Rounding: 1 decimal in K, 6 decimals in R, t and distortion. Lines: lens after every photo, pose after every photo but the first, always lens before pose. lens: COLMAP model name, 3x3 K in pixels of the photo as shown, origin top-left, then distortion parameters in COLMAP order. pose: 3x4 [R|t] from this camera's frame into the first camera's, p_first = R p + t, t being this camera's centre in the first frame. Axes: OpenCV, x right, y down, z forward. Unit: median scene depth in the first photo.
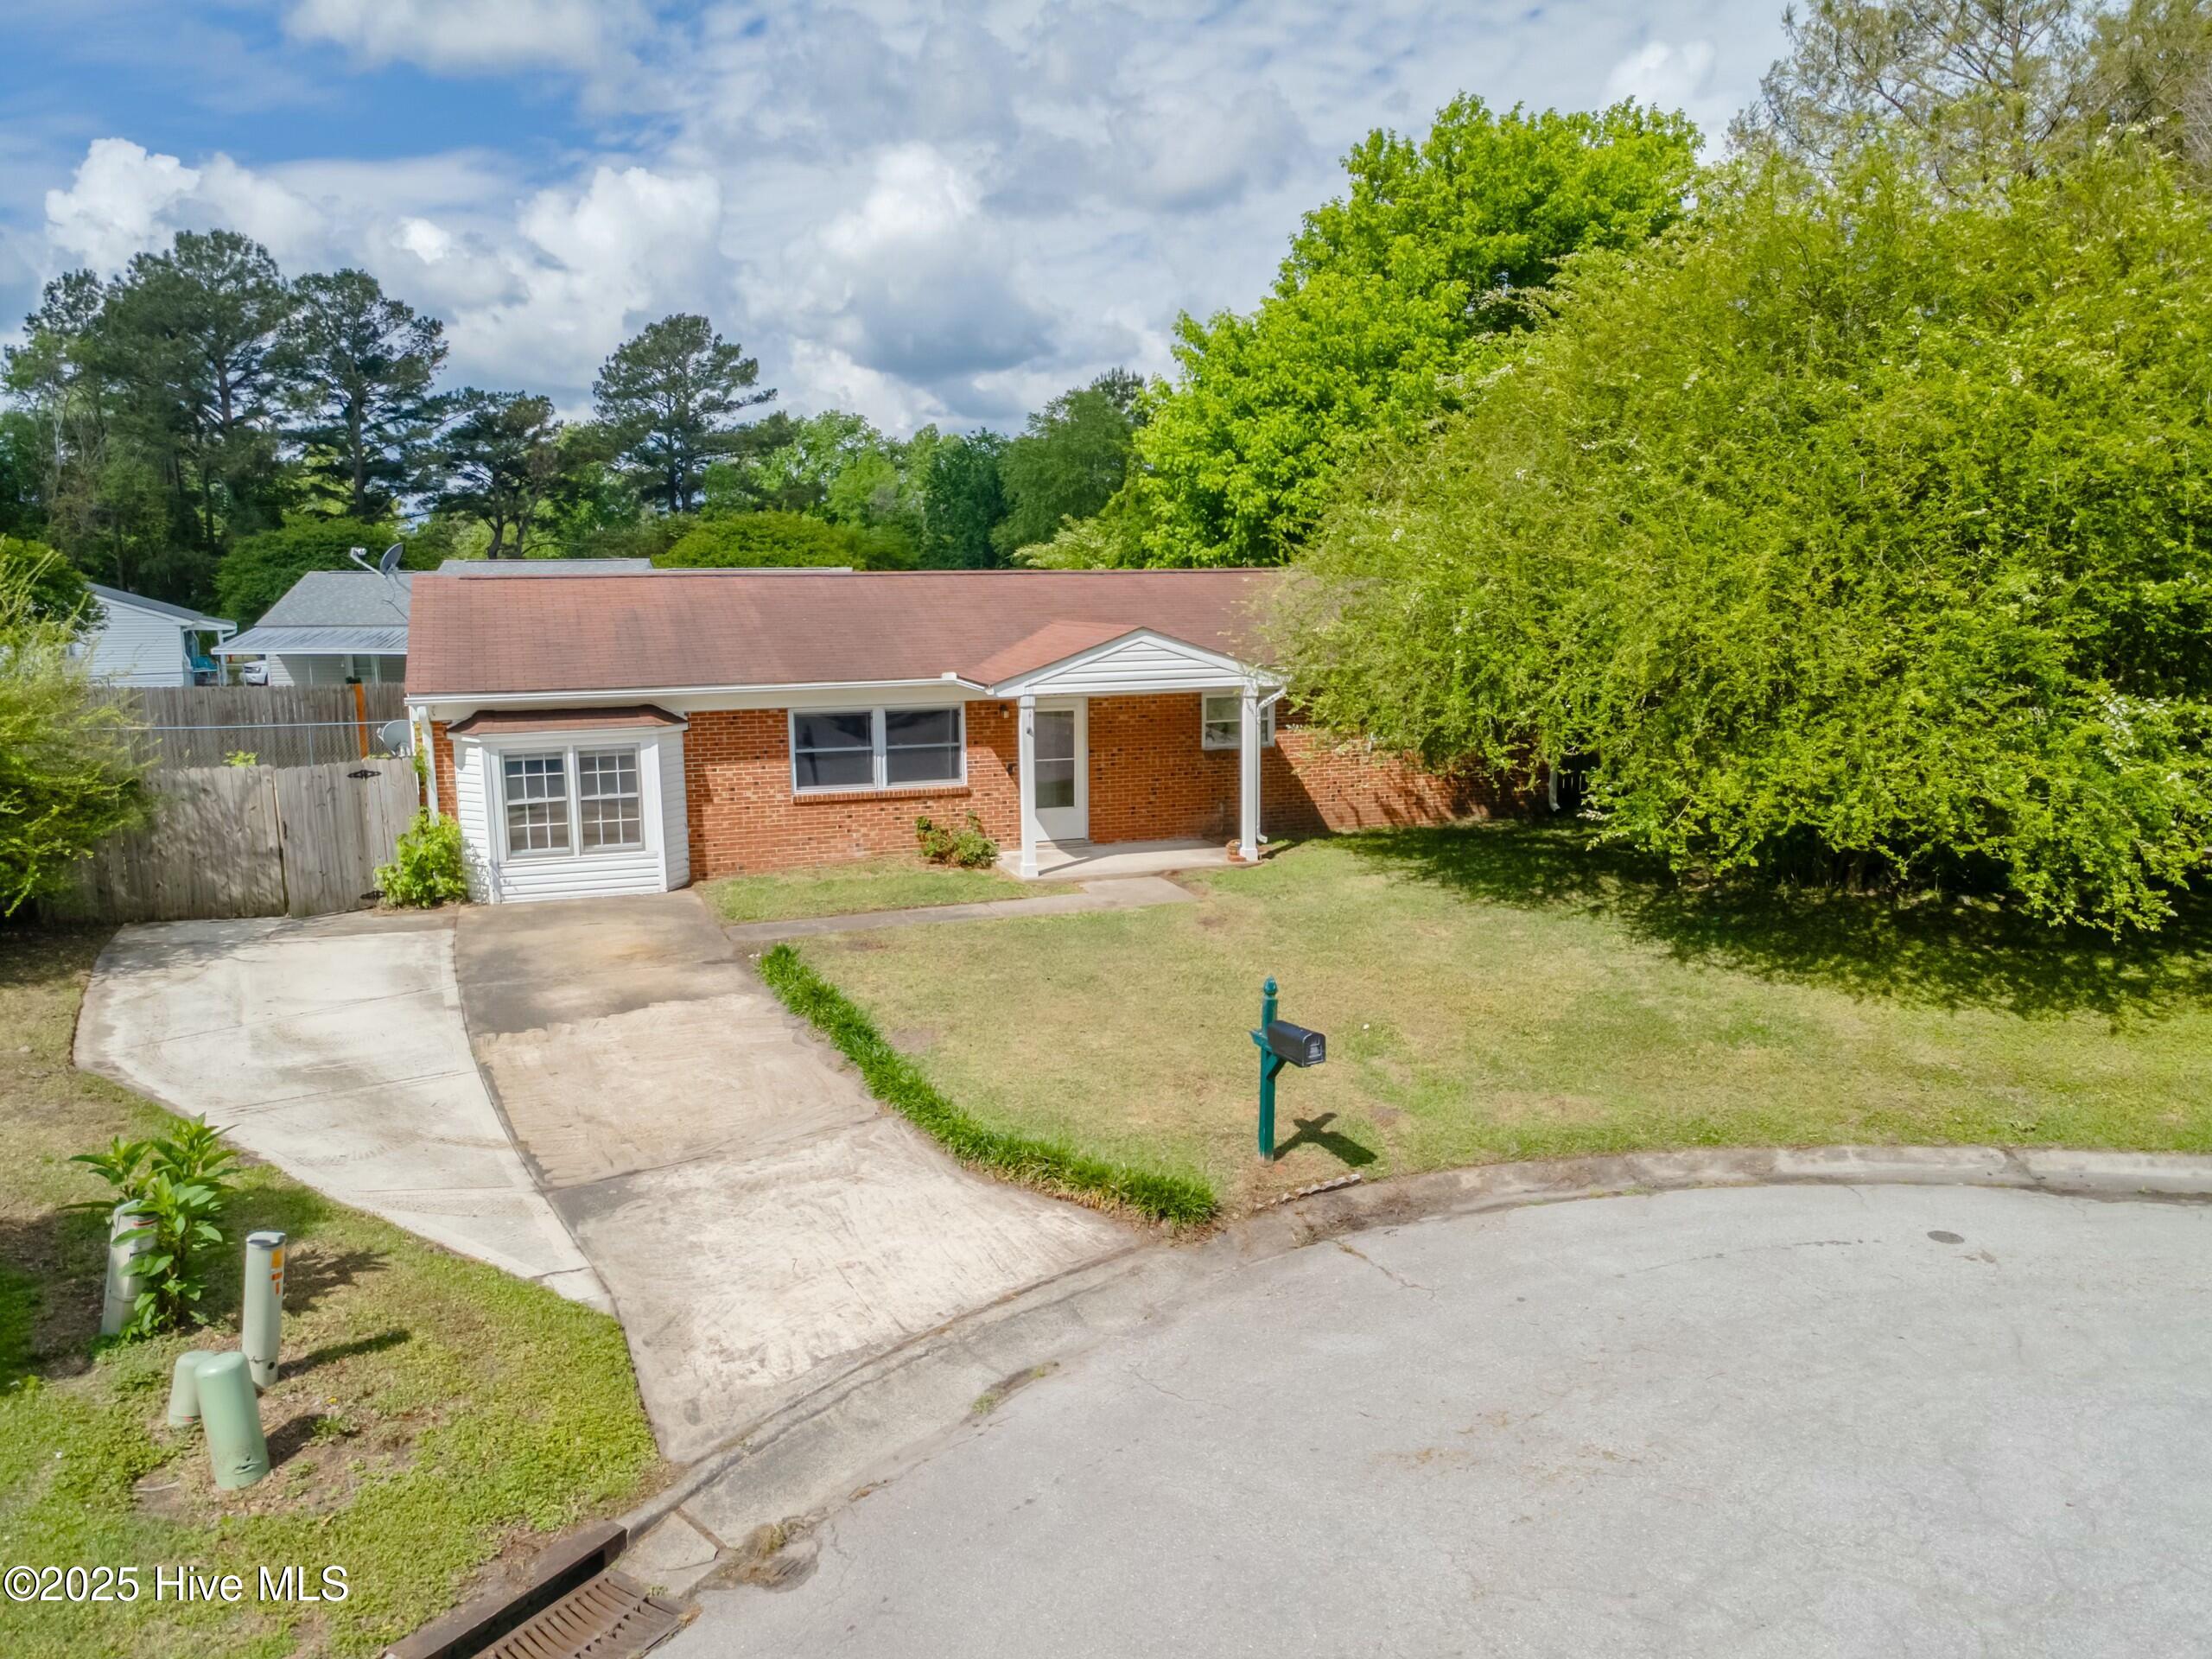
lens RADIAL K [[1346.6, 0, 1079.0], [0, 1346.6, 828.5], [0, 0, 1]] dist [0.005368, 0.026177]
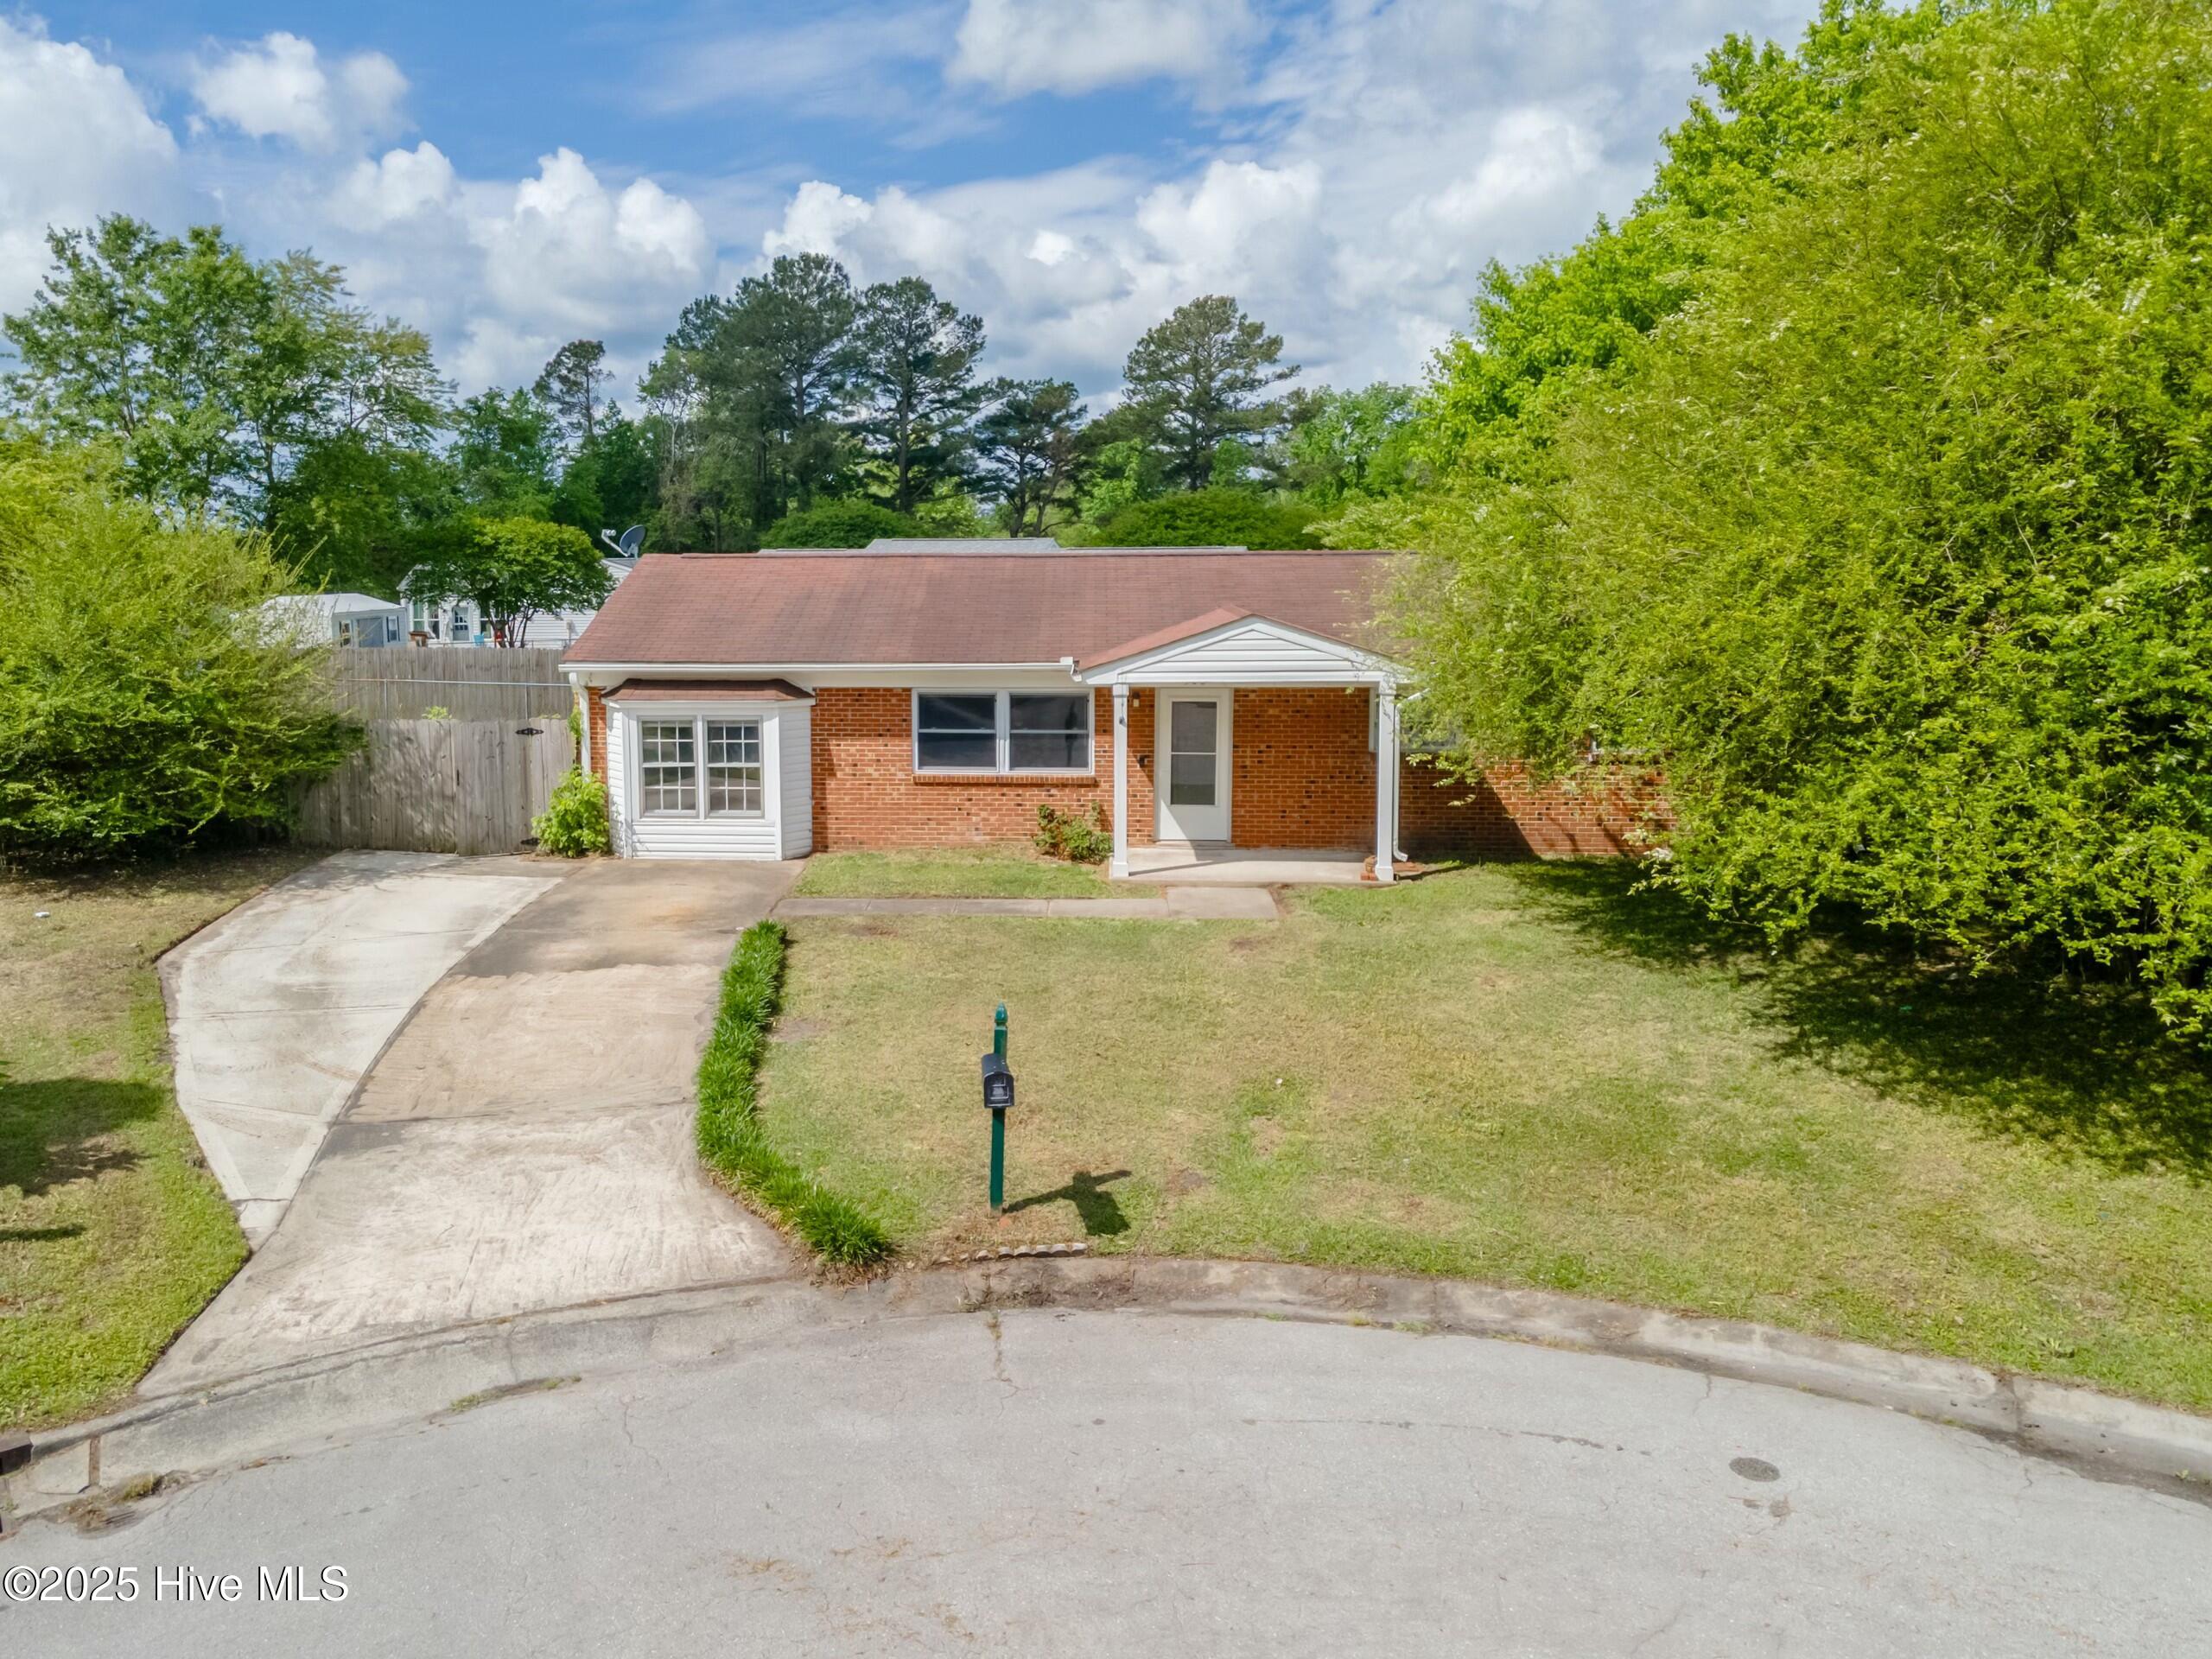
lens RADIAL K [[1411.2, 0, 1105.7], [0, 1411.2, 741.5], [0, 0, 1]] dist [0.001762, 0.023190]
pose [[0.933356, 0.052133, -0.355147, 0.299858], [-0.070772, 0.996703, -0.039684, -0.018214], [0.351907, 0.062173, 0.933968, 0.075110]]
